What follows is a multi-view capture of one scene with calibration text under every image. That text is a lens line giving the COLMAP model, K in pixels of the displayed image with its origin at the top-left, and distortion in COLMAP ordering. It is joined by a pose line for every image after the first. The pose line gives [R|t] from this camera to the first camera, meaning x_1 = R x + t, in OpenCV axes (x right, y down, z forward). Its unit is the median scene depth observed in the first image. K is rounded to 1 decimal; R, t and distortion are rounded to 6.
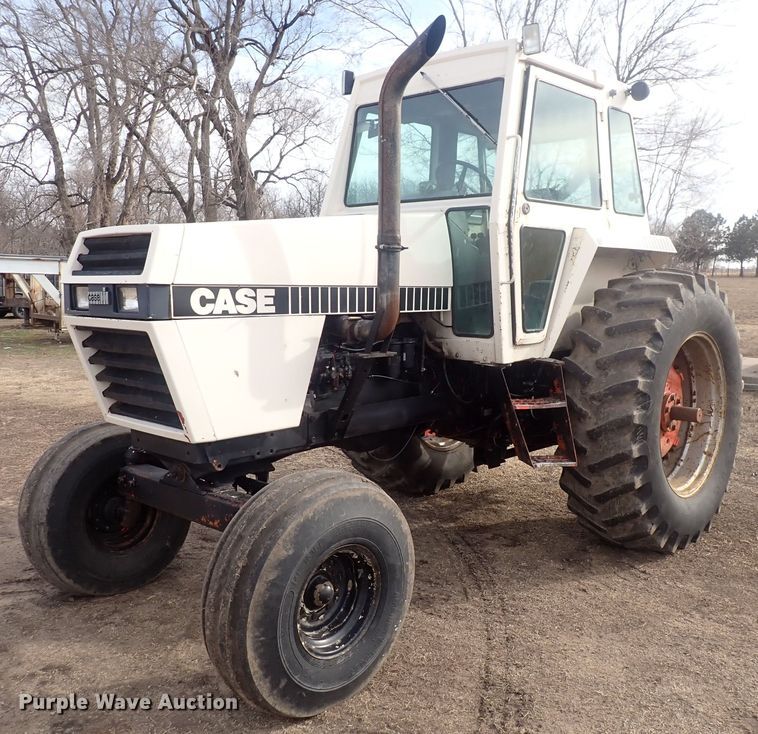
lens RADIAL K [[816.9, 0, 377.0], [0, 816.9, 370.7], [0, 0, 1]] dist [0.011884, -0.001811]
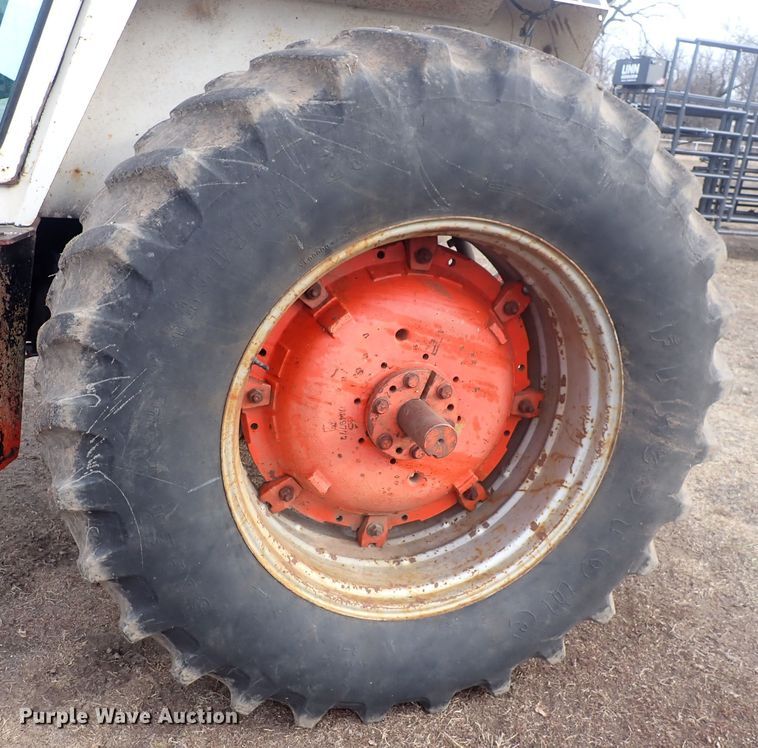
lens RADIAL K [[778.1, 0, 351.8], [0, 778.1, 401.8], [0, 0, 1]] dist [0.005523, 0.000001]
pose [[0.859261, 0.235749, -0.453974, 0.712870], [-0.137393, 0.961223, 0.239111, -0.060959], [0.492740, -0.143086, 0.858332, 0.919925]]
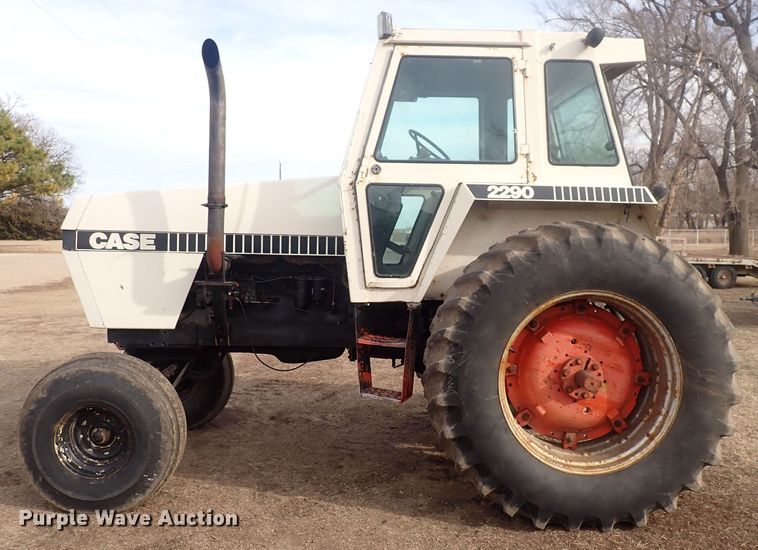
lens RADIAL K [[679.8, 0, 380.9], [0, 679.8, 251.9], [0, 0, 1]] dist [0.002822, -0.001256]
pose [[0.689343, 0.027976, -0.723894, 1.053961], [-0.092149, 0.994523, -0.049316, -0.042855], [0.718550, 0.100702, 0.688146, 0.426763]]
